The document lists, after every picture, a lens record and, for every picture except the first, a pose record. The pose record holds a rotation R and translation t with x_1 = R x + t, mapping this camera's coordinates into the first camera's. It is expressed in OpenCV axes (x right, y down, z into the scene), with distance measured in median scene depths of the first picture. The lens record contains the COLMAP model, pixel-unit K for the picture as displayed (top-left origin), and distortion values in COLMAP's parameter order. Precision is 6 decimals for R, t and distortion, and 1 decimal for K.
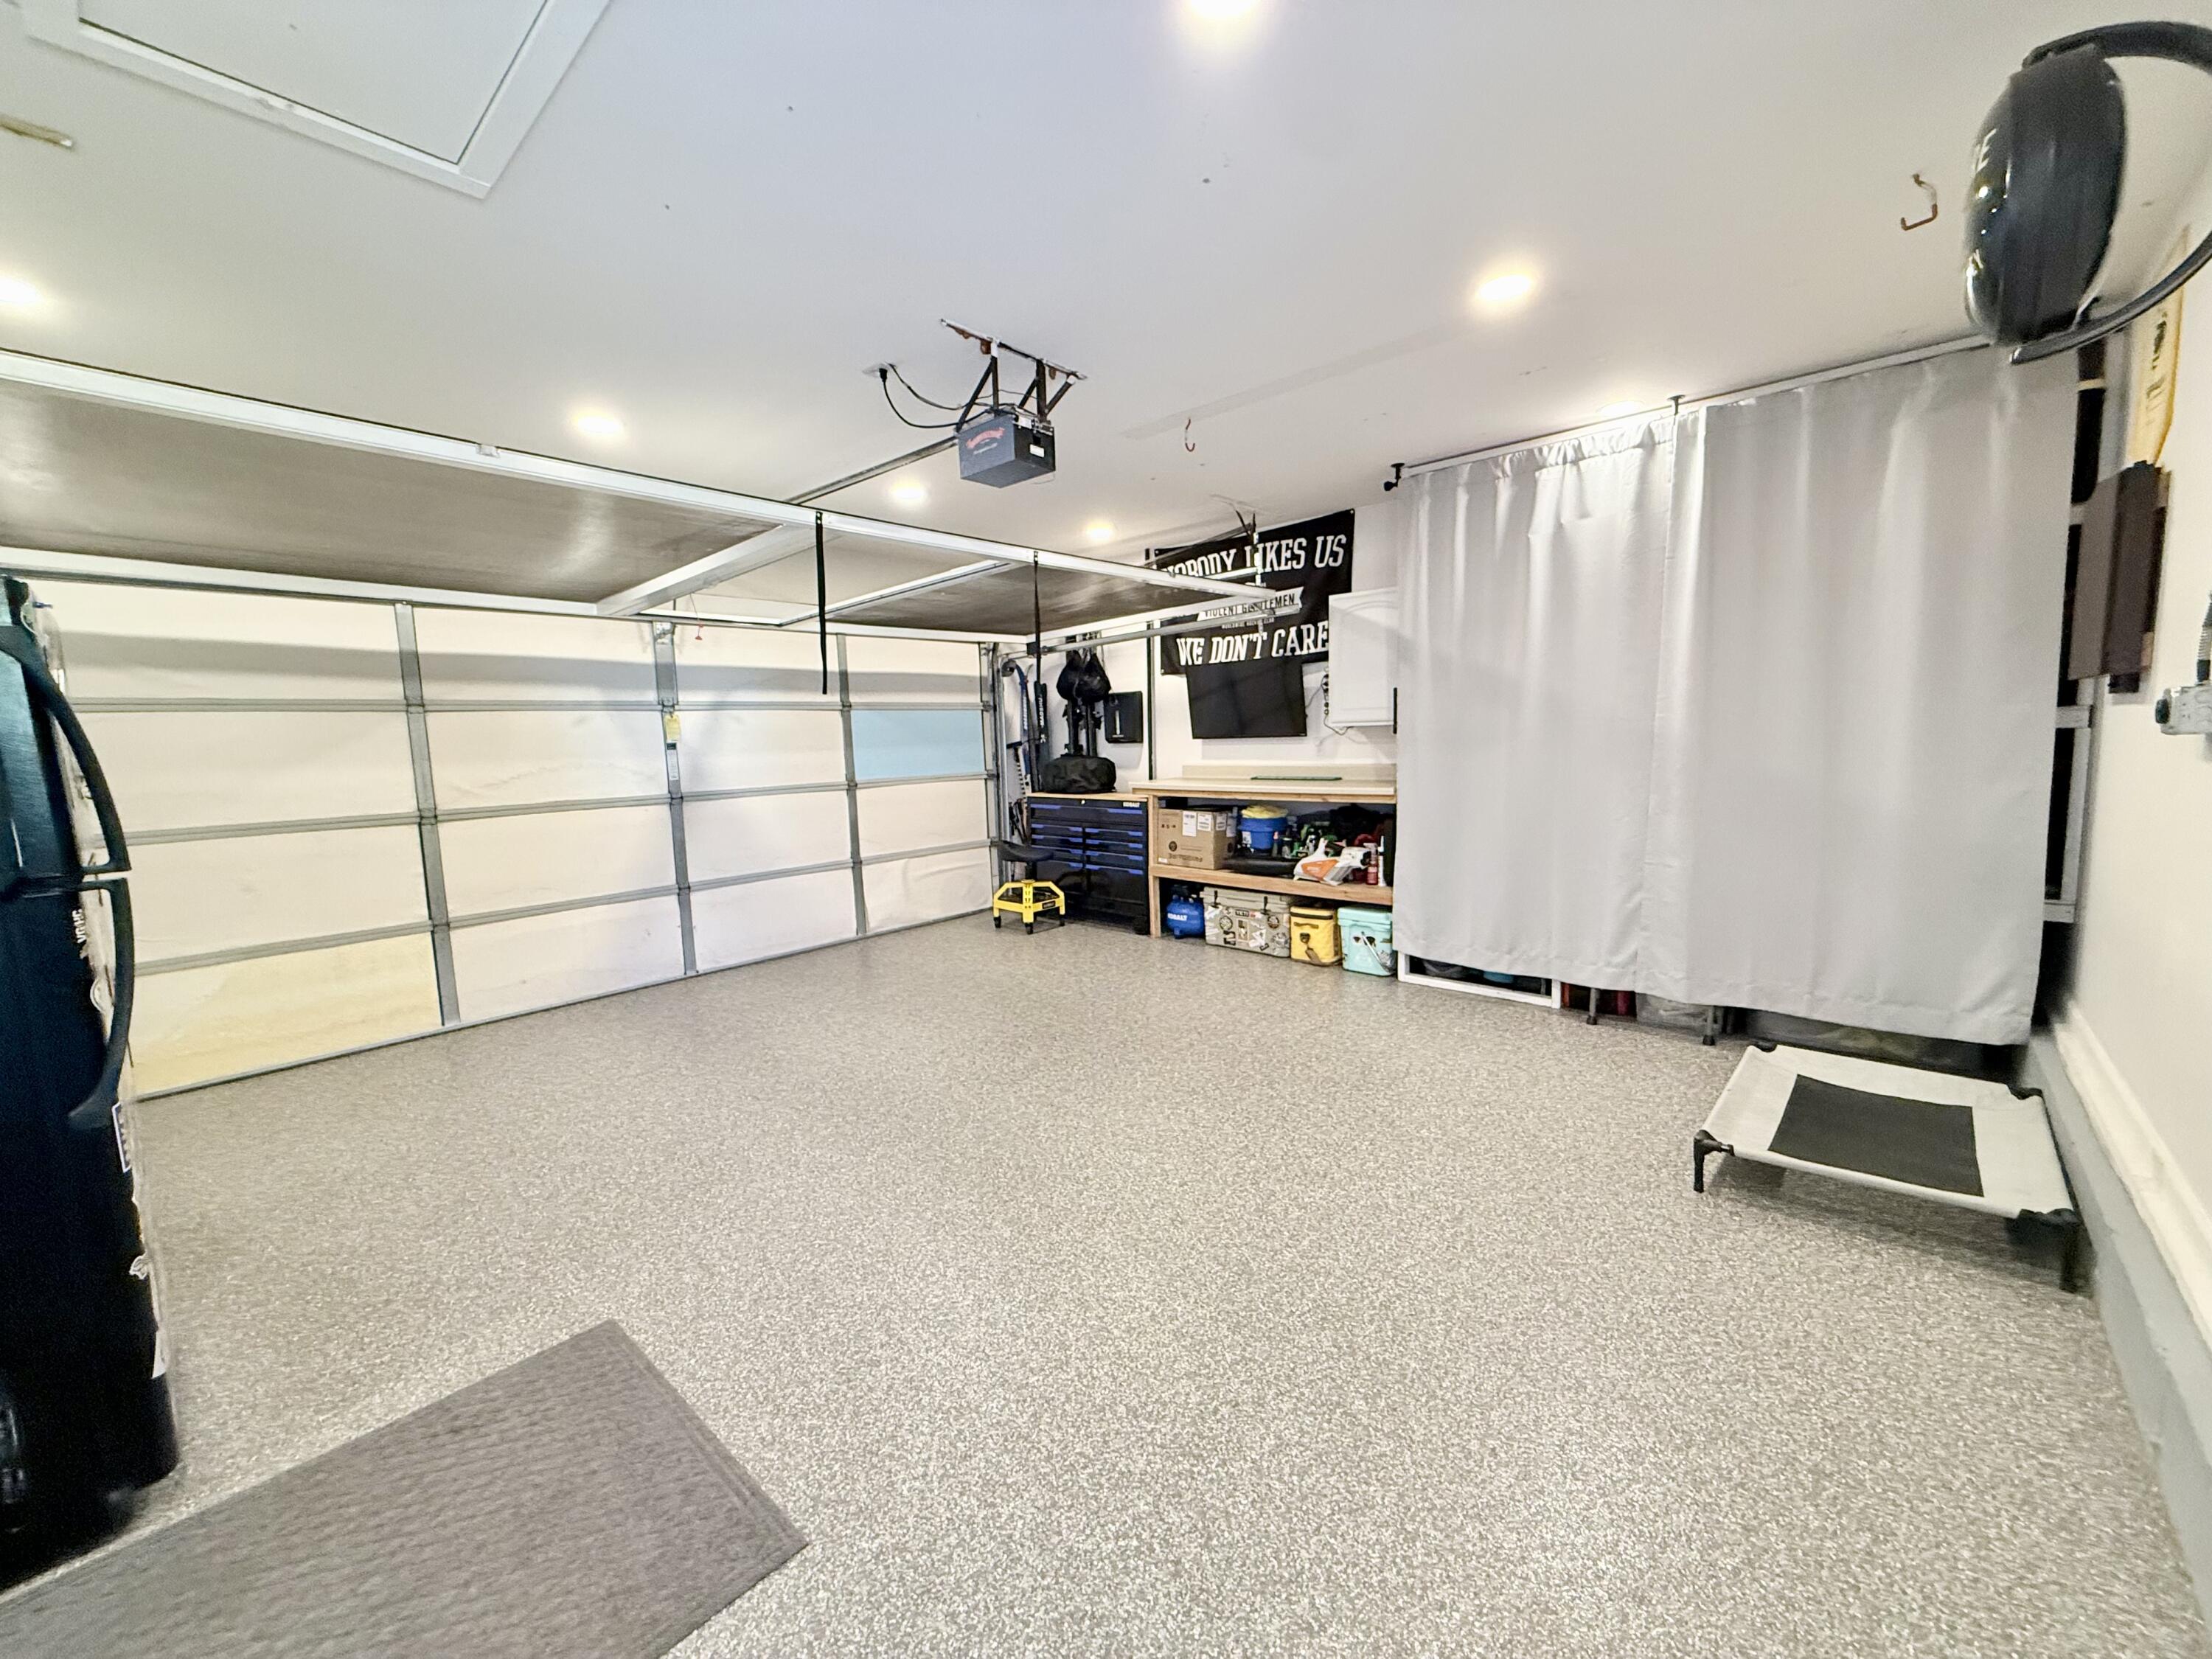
lens RADIAL K [[877.0, 0, 1102.0], [0, 877.0, 830.6], [0, 0, 1]] dist [0.001020, -0.000363]
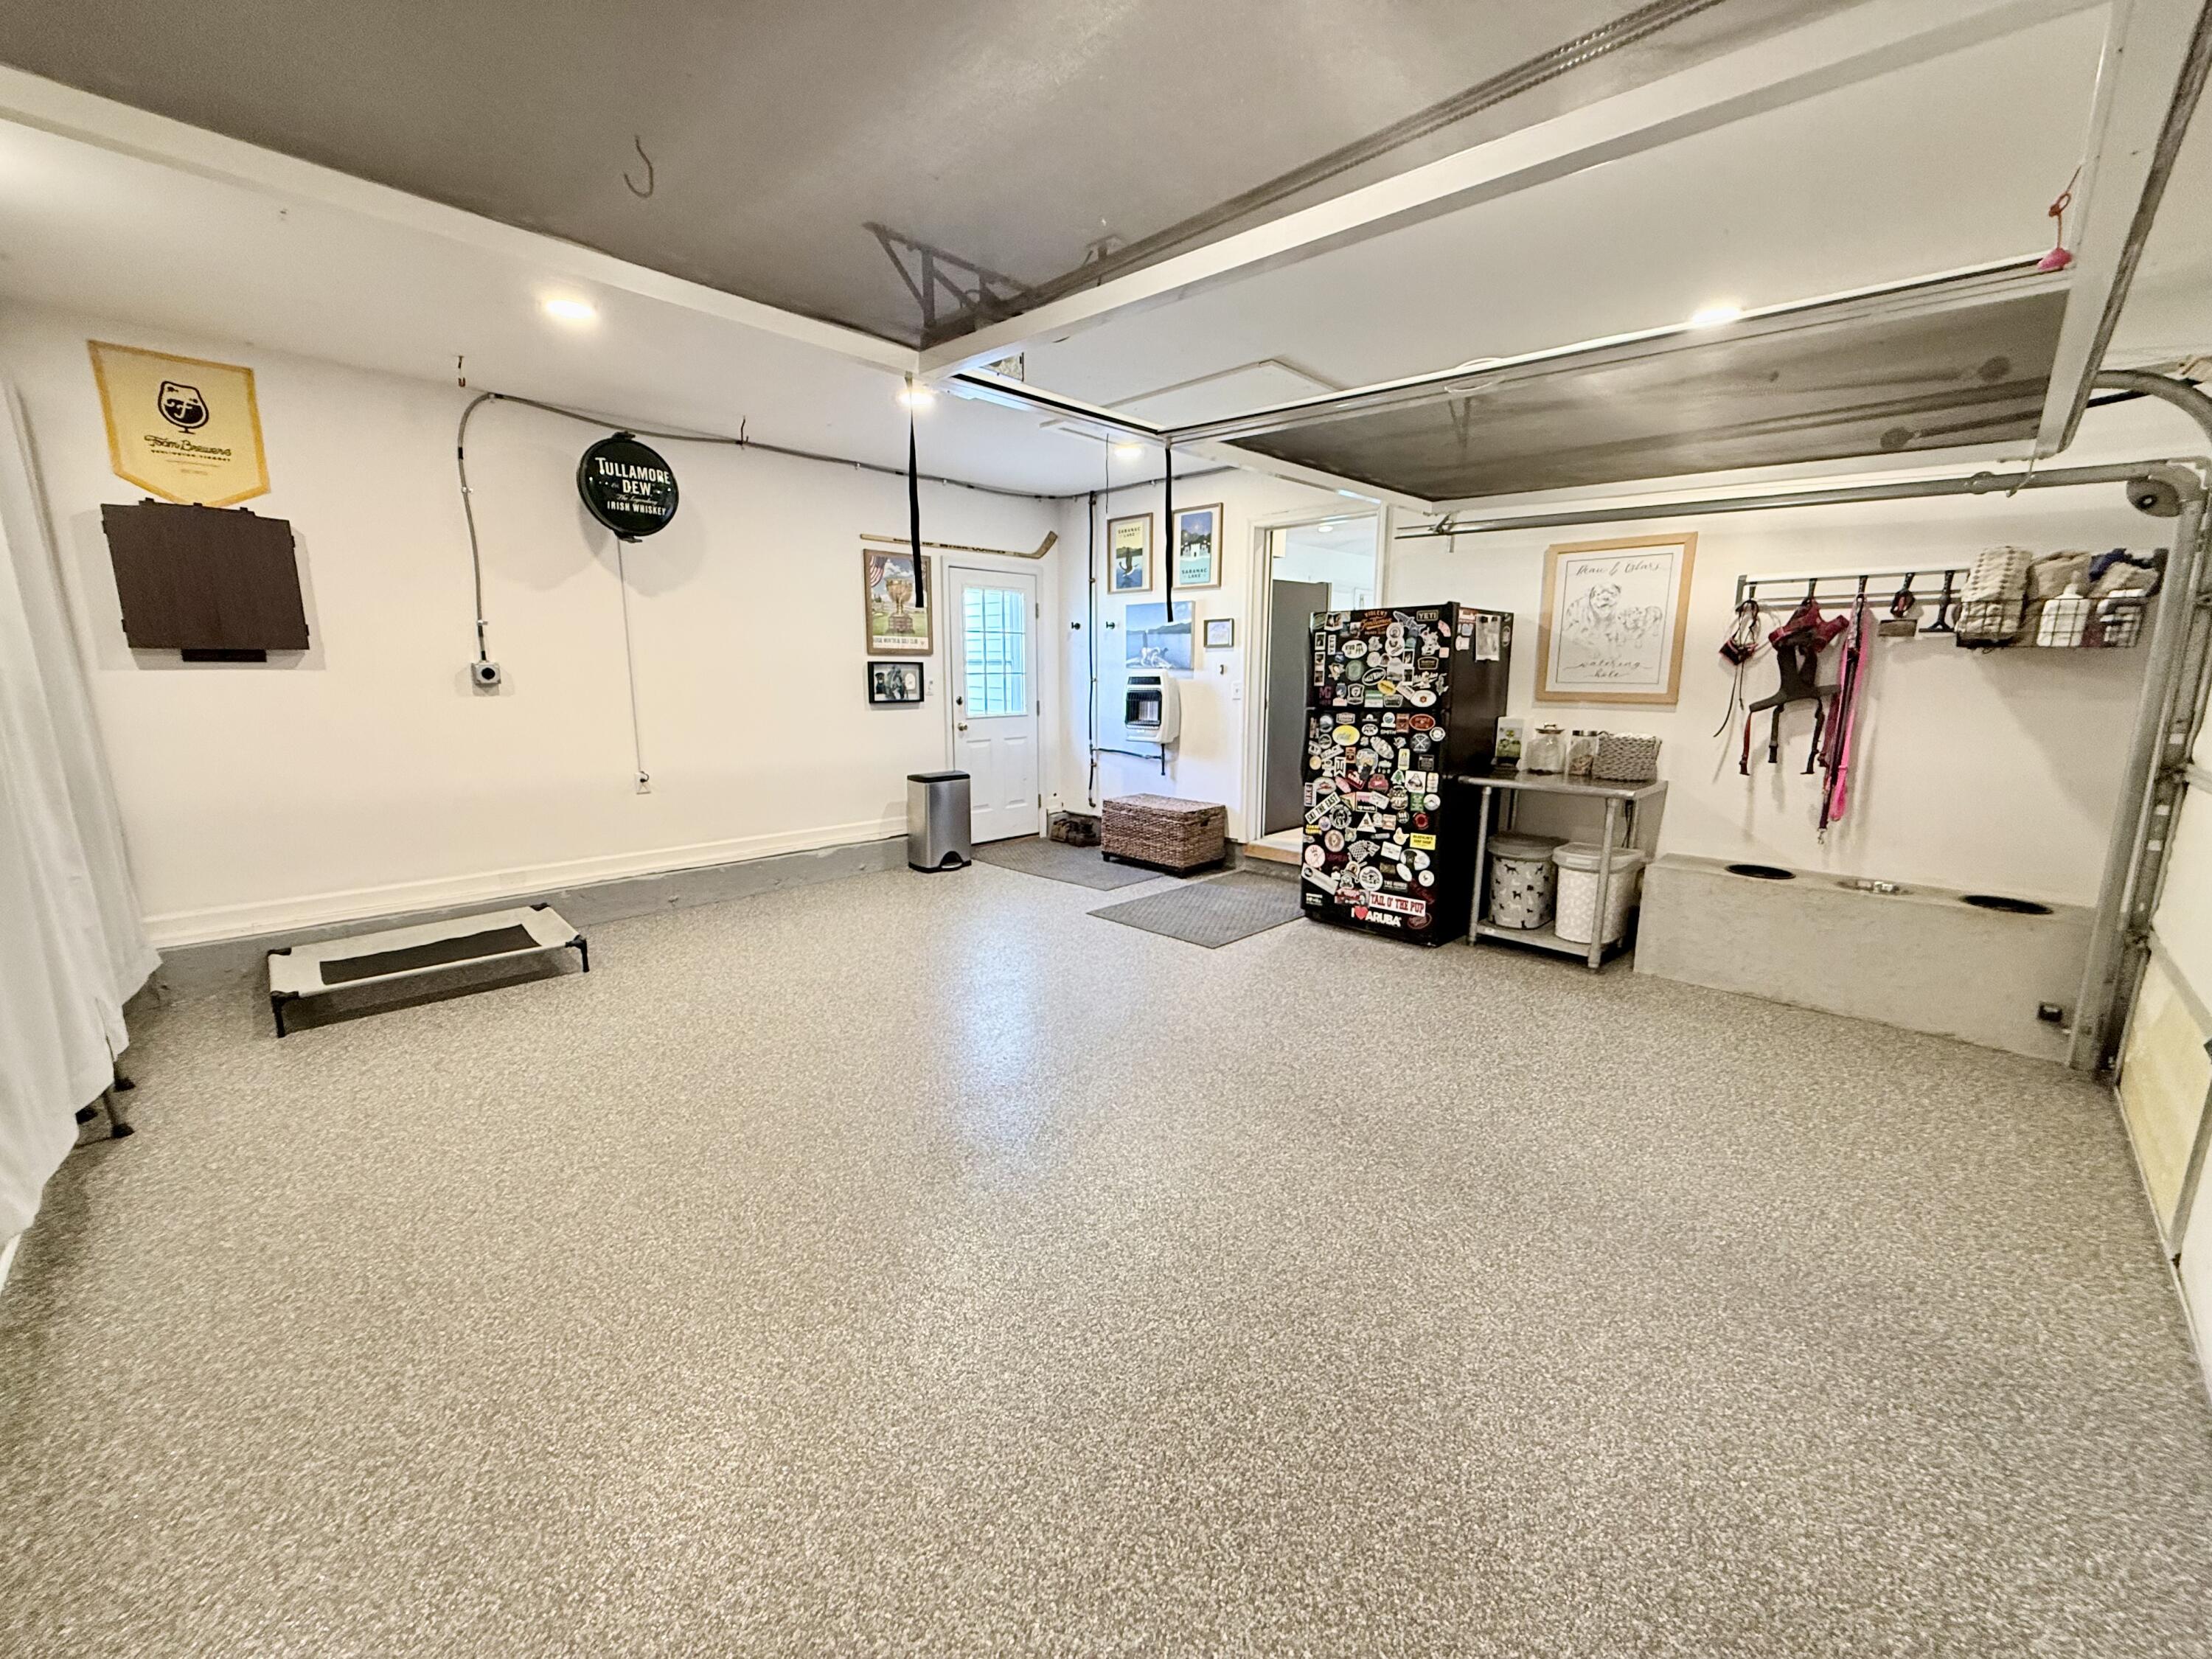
lens RADIAL K [[877.0, 0, 1102.0], [0, 877.0, 830.6], [0, 0, 1]] dist [0.001020, -0.000363]
pose [[-0.998145, 0.020354, 0.057372, -0.247502], [0.035602, 0.959650, 0.278933, -0.179823], [-0.049379, 0.280458, -0.958595, 1.729731]]
